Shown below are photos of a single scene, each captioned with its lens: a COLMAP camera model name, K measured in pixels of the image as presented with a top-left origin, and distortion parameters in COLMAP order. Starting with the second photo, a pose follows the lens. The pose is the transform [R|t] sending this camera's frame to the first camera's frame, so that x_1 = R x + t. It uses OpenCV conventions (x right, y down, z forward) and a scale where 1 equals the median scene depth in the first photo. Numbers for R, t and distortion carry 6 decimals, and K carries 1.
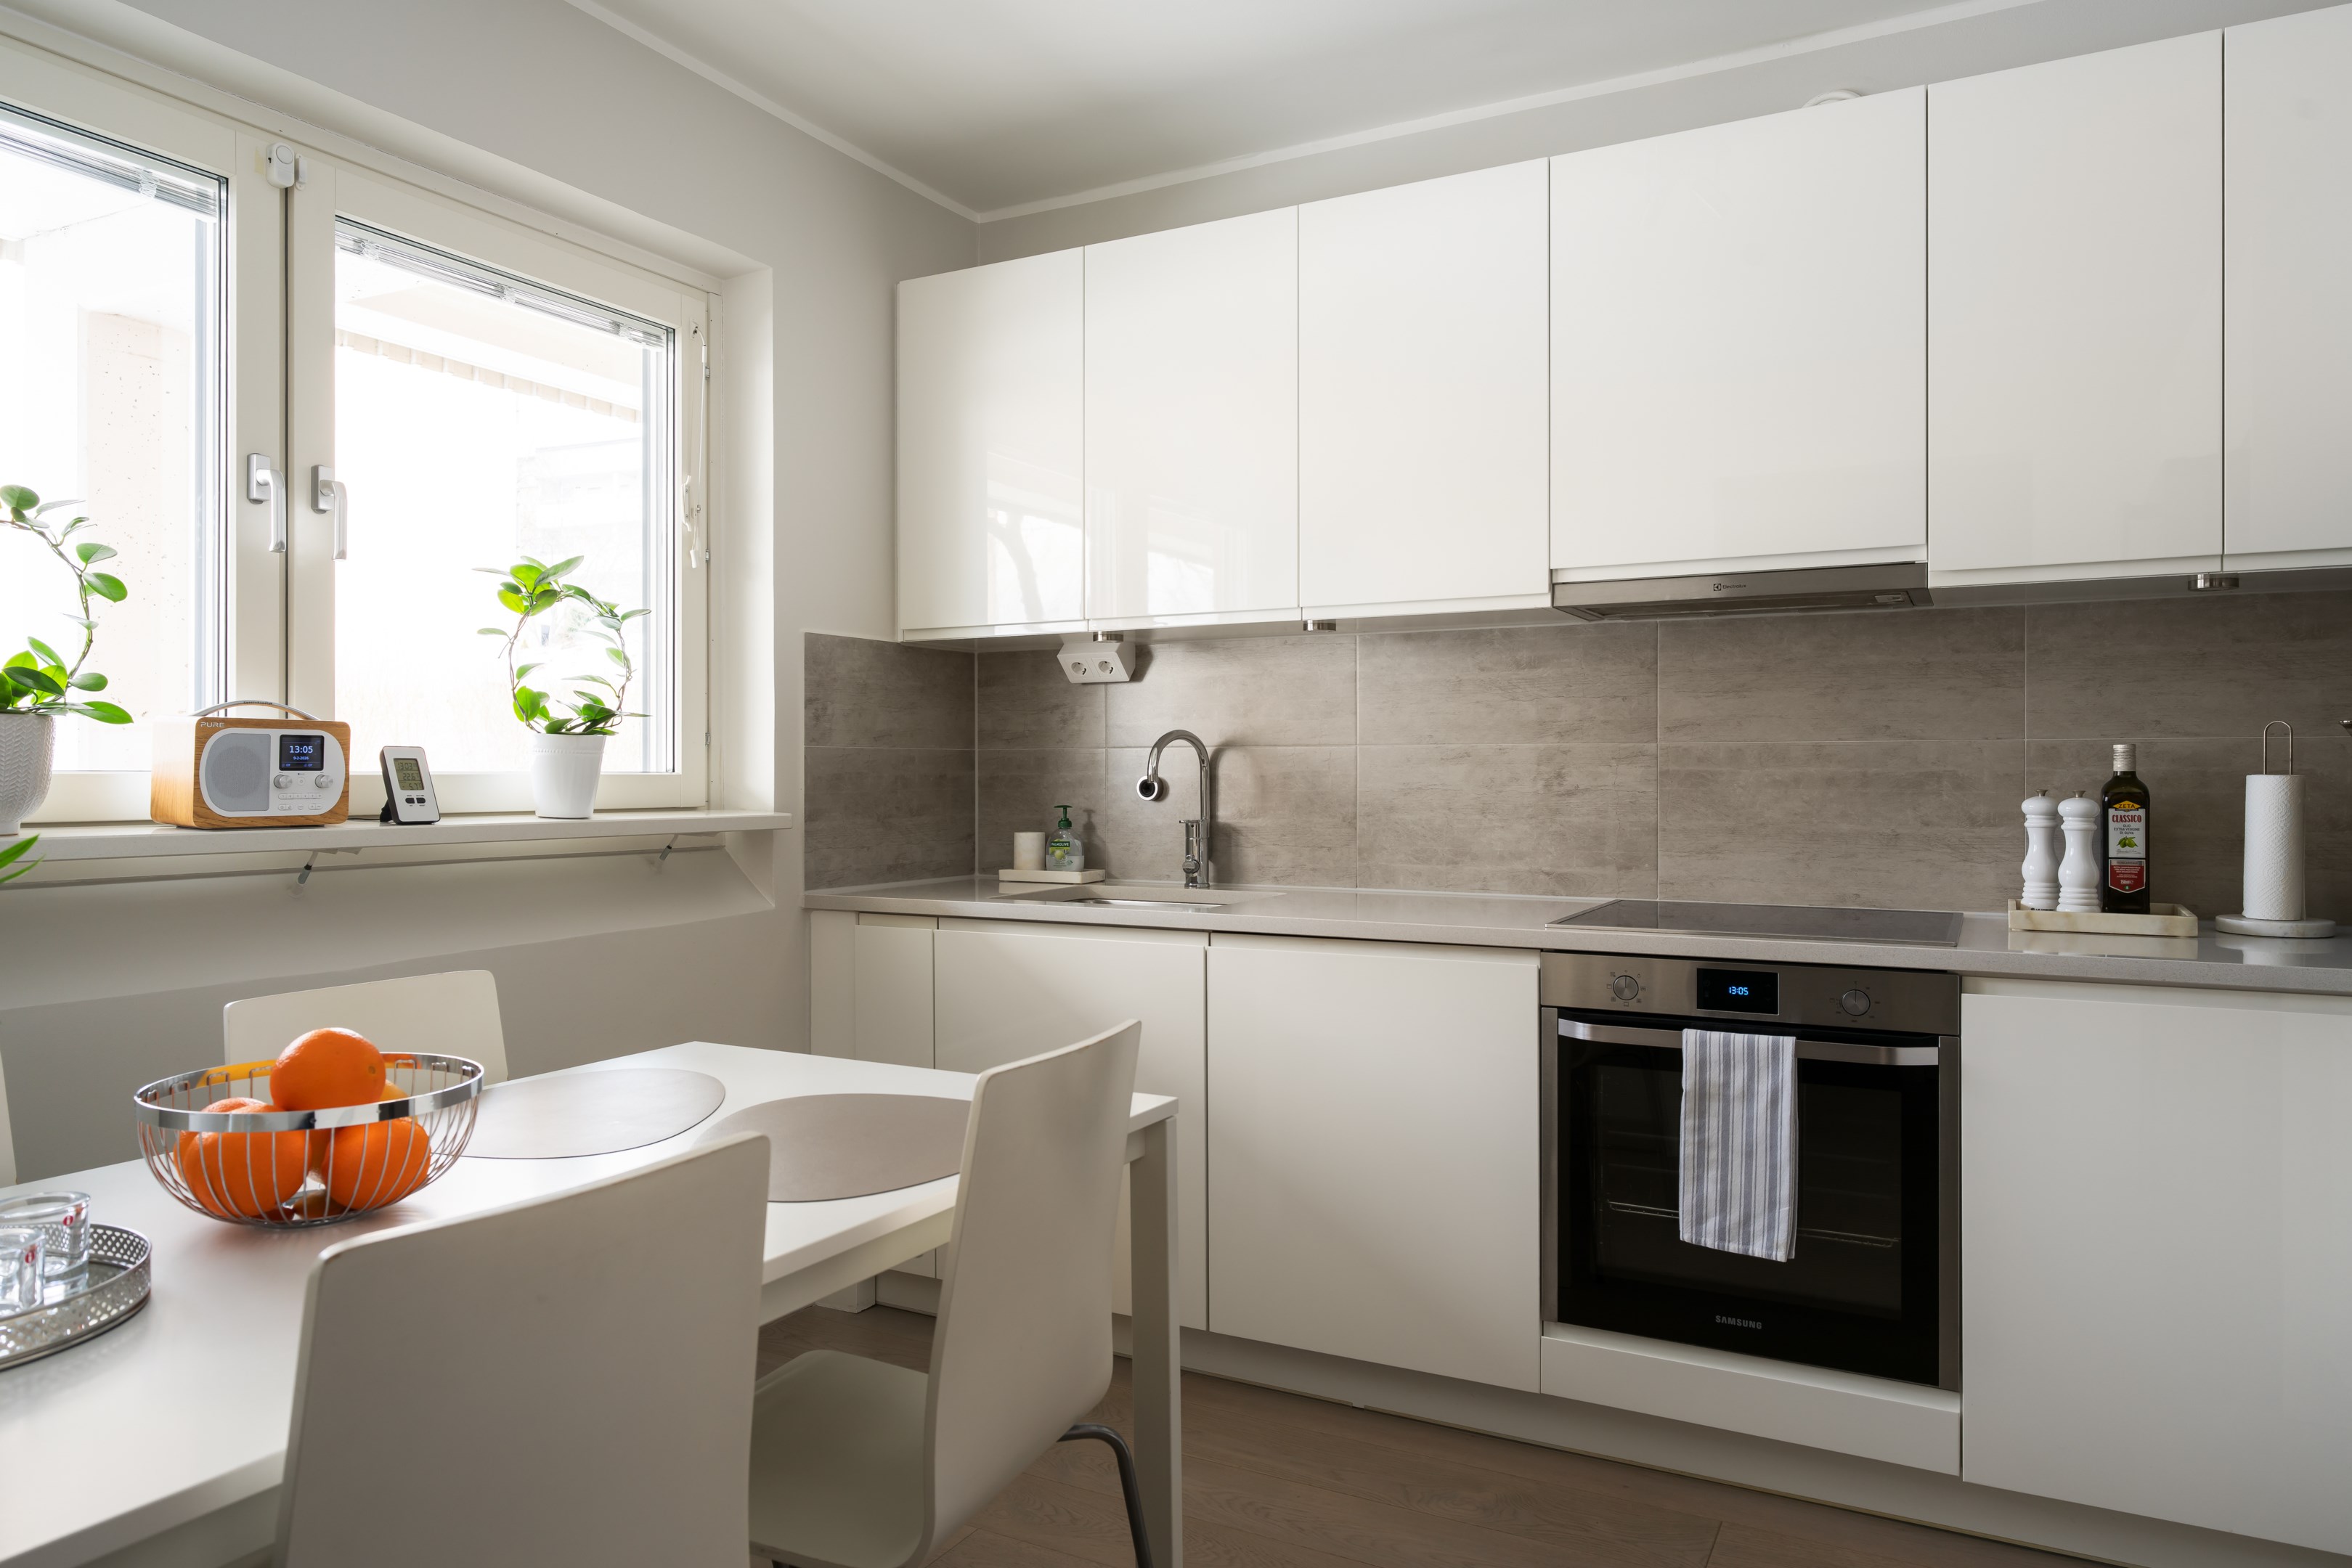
lens RADIAL K [[1551.8, 0, 1176.0], [0, 1551.8, 784.0], [0, 0, 1]] dist [-0.002015, 0.001640]
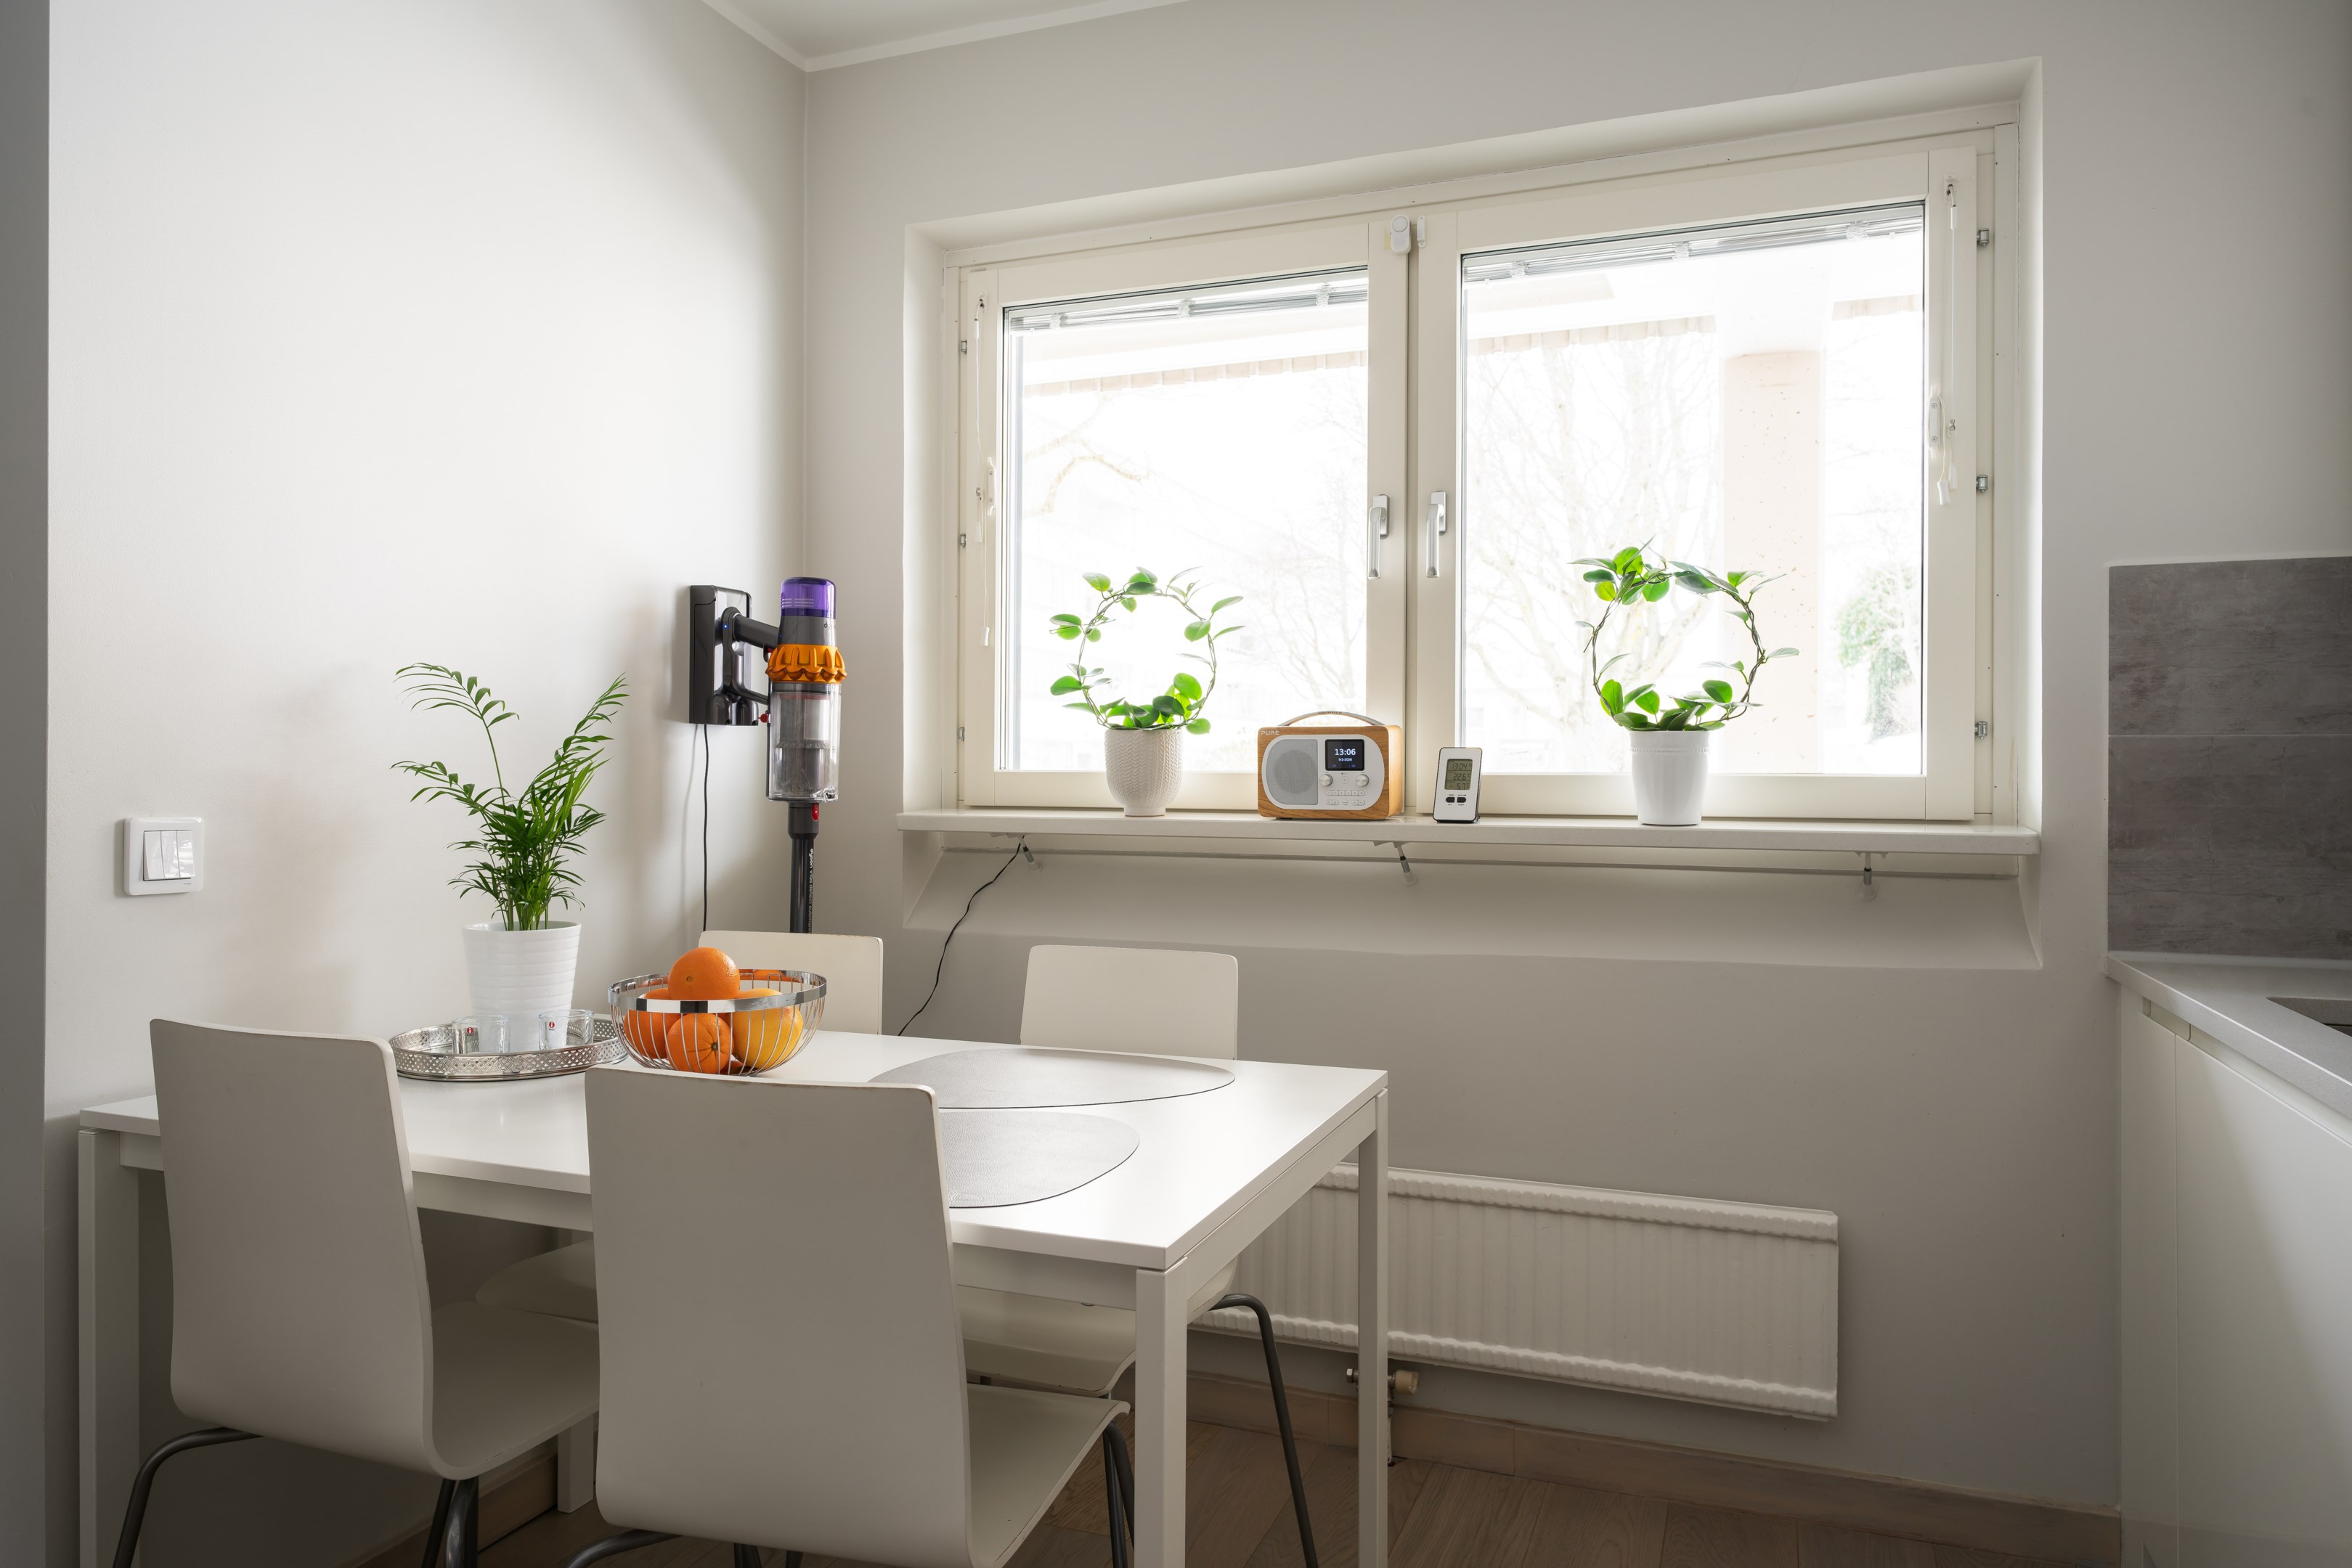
lens RADIAL K [[1503.1, 0, 1176.0], [0, 1503.1, 784.0], [0, 0, 1]] dist [-0.001031, -0.000272]
pose [[0.122970, 0.008783, -0.992372, 0.402750], [-0.010631, 0.999915, 0.007532, -0.004543], [0.992353, 0.009624, 0.123053, 0.581517]]
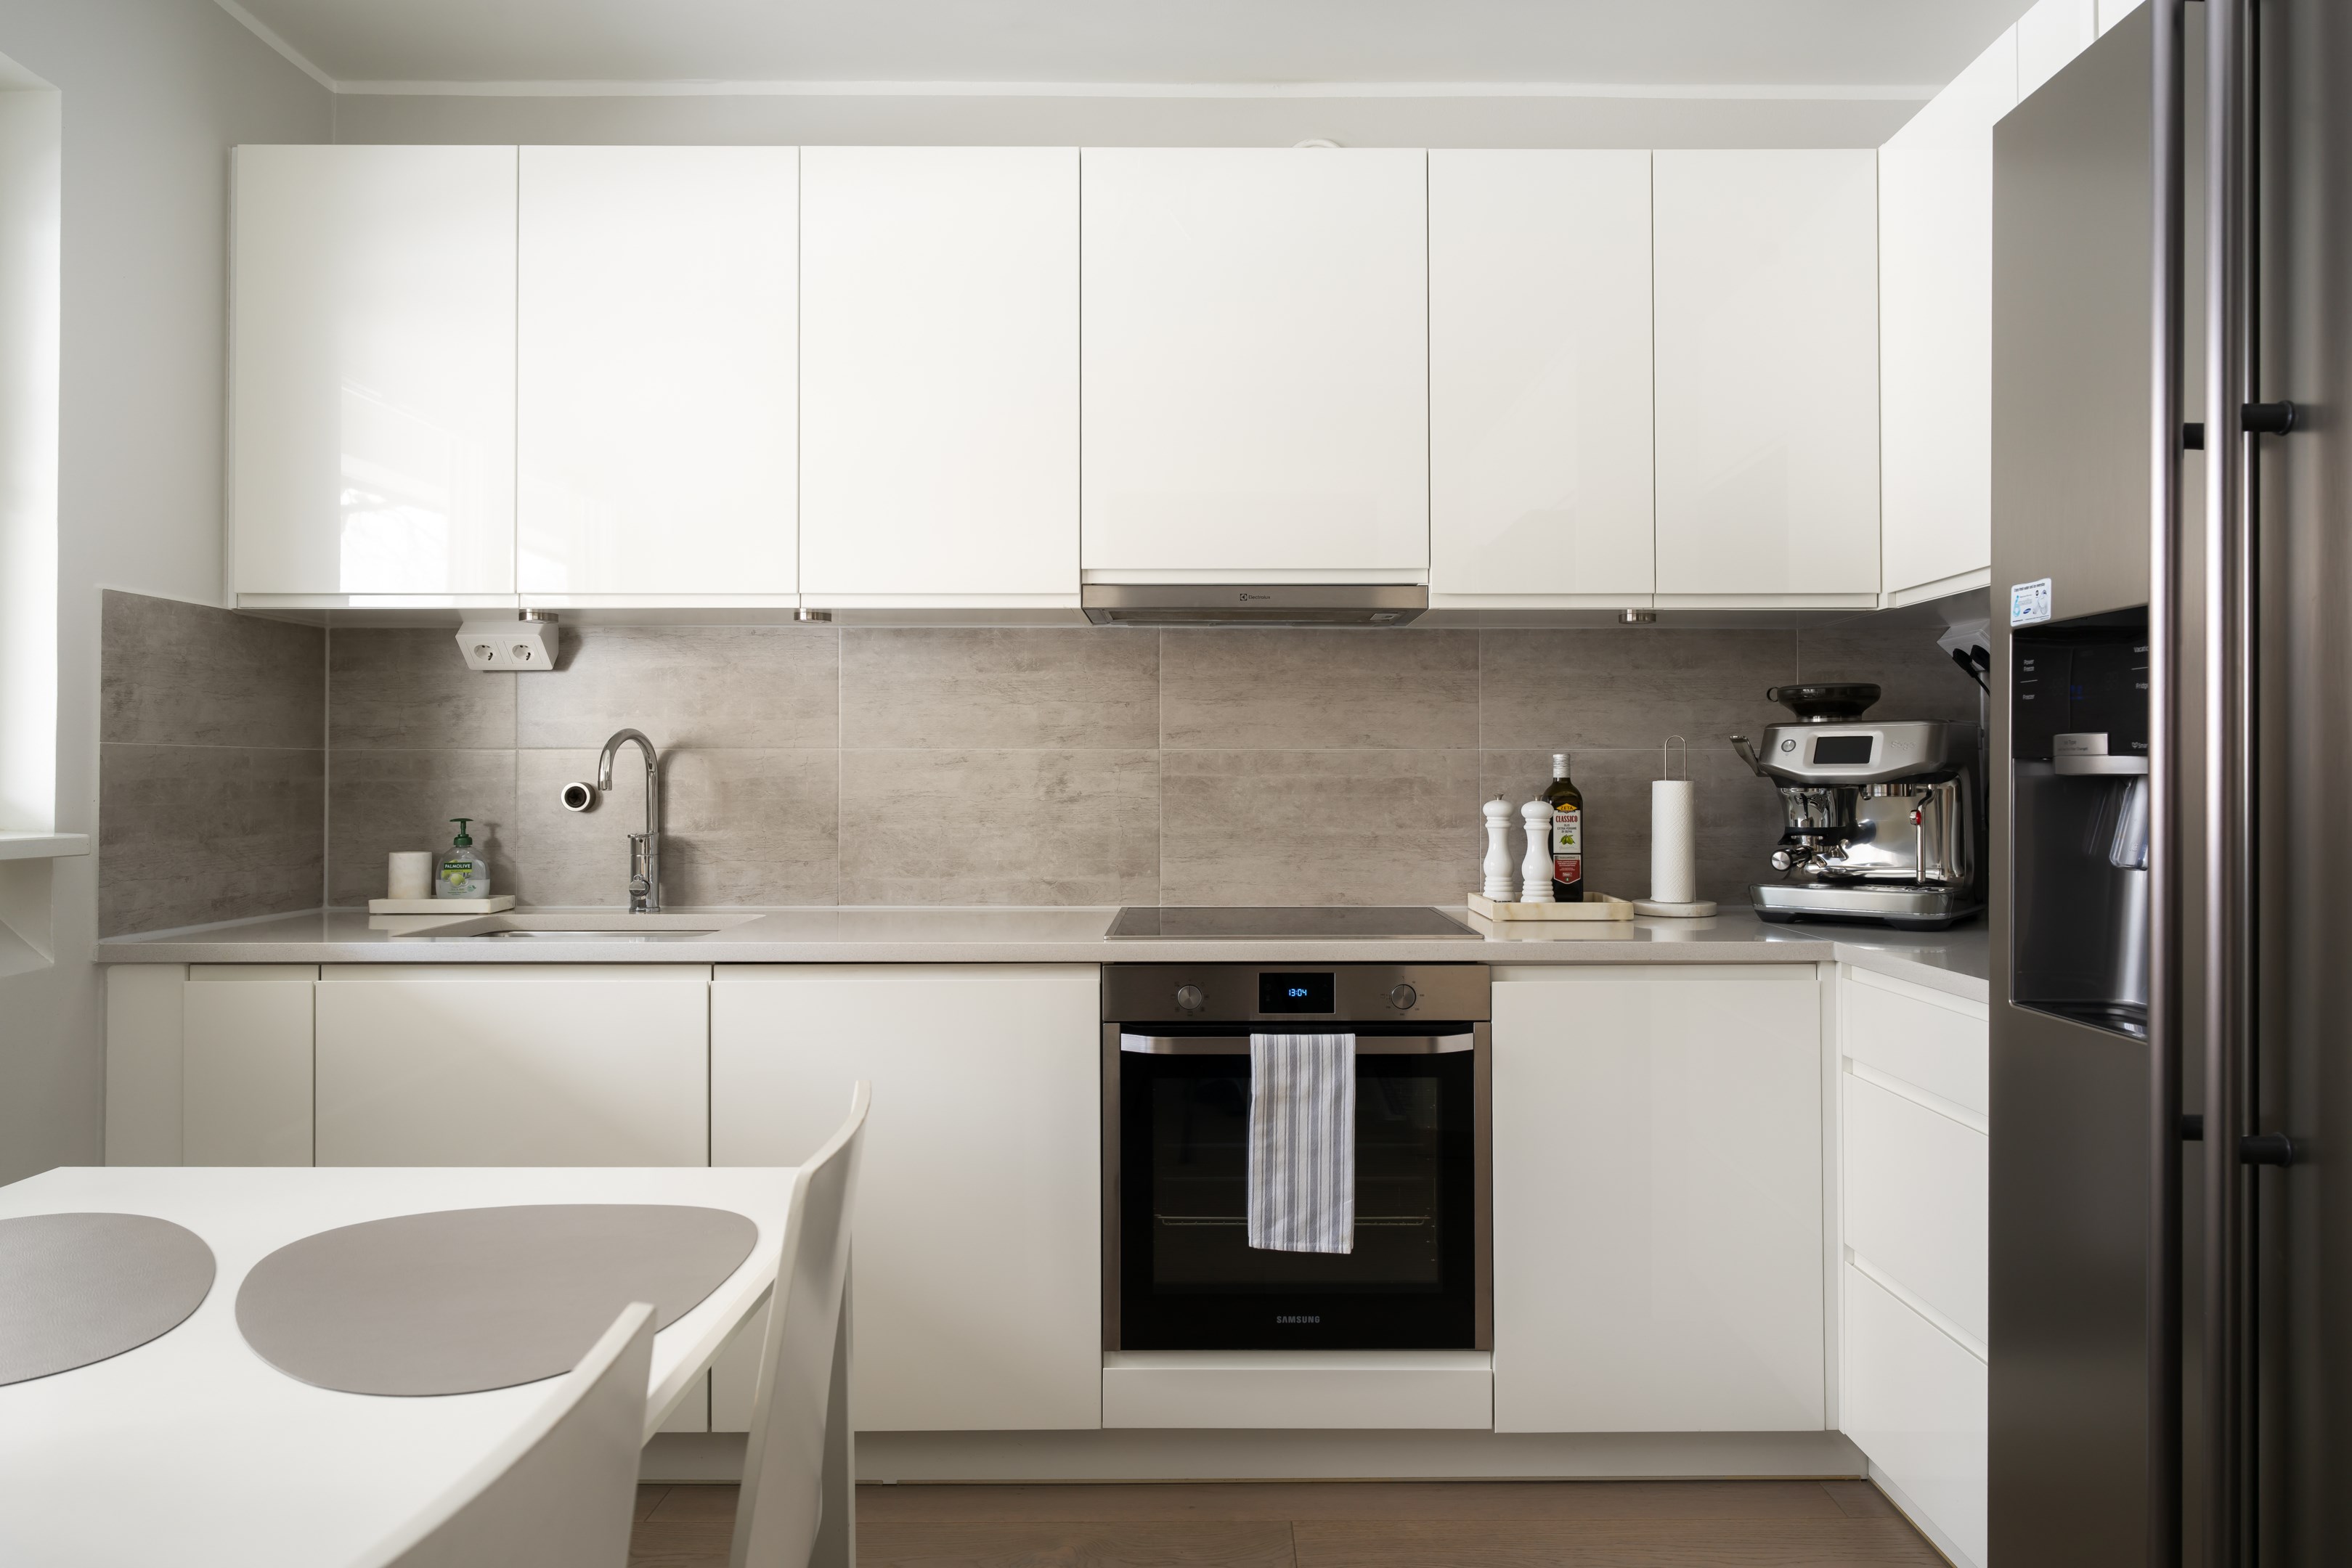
lens RADIAL K [[1555.6, 0, 1231.2], [0, 1555.6, 760.3], [0, 0, 1]] dist [-0.002117, -0.000719]
pose [[0.873339, 0.005907, 0.487078, -0.145590], [0.003257, 0.999833, -0.017965, -0.001087], [-0.487103, 0.017276, 0.873174, 0.104470]]
